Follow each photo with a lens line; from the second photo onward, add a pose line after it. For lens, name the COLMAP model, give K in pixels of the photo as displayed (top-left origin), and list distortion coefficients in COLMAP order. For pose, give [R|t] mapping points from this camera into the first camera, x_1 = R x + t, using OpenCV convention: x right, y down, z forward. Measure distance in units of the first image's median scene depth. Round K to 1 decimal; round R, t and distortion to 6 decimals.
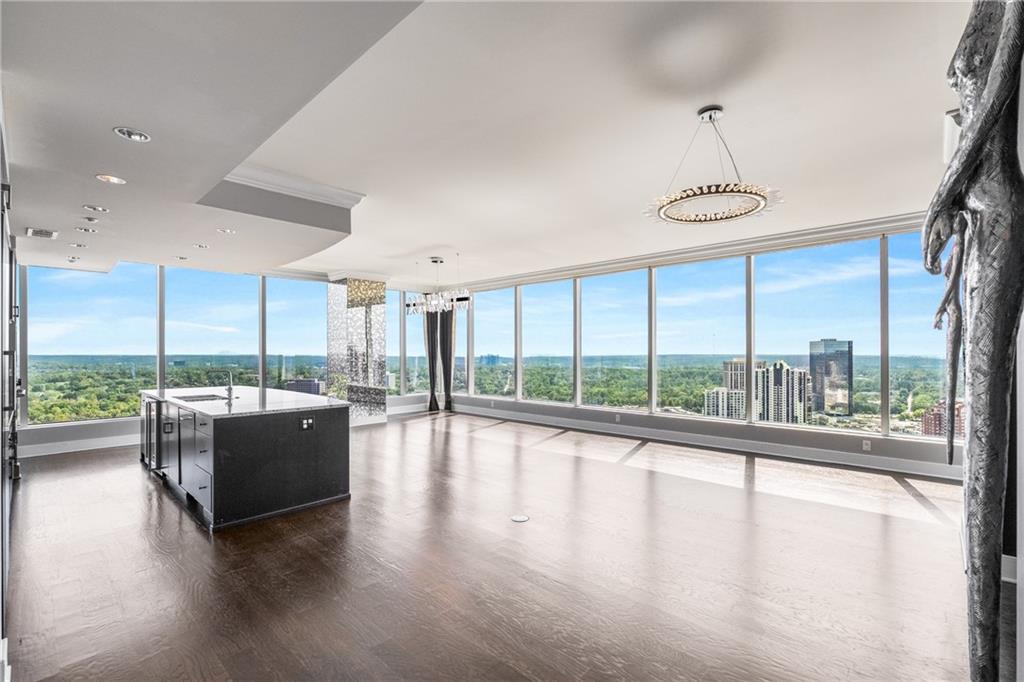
lens RADIAL K [[454.1, 0, 512.0], [0, 454.1, 341.0], [0, 0, 1]] dist [-0.007979, 0.000558]
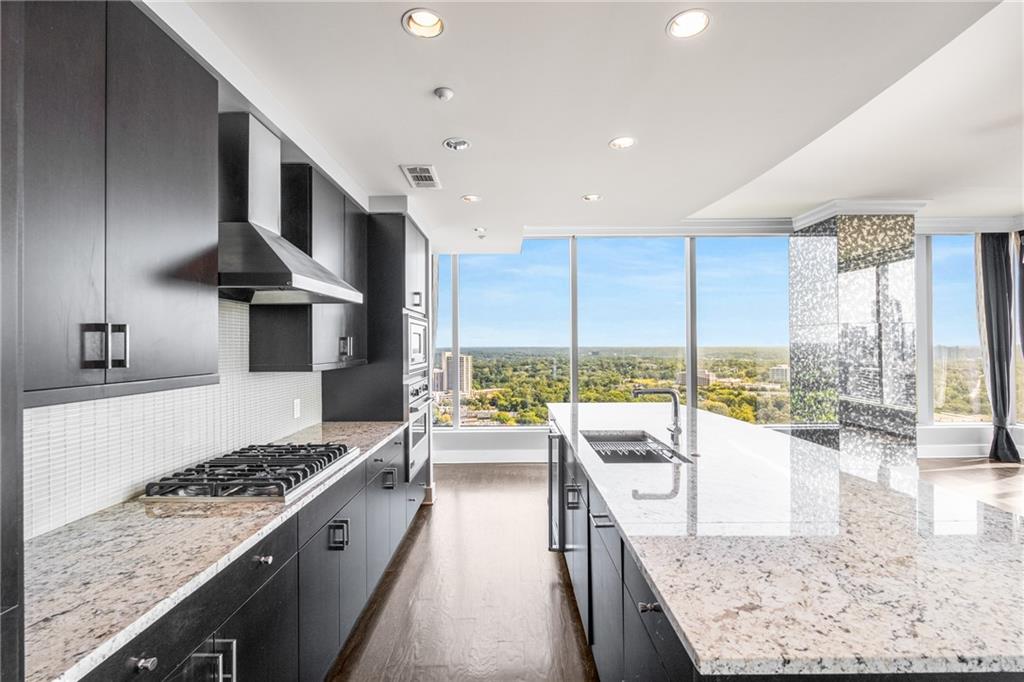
lens RADIAL K [[448.3, 0, 511.4], [0, 448.3, 343.5], [0, 0, 1]] dist [-0.005548, 0.000555]
pose [[0.682686, -0.003624, -0.730703, -0.226325], [0.021013, 0.999672, 0.014674, 0.002958], [0.730410, -0.025372, 0.682538, 0.311807]]
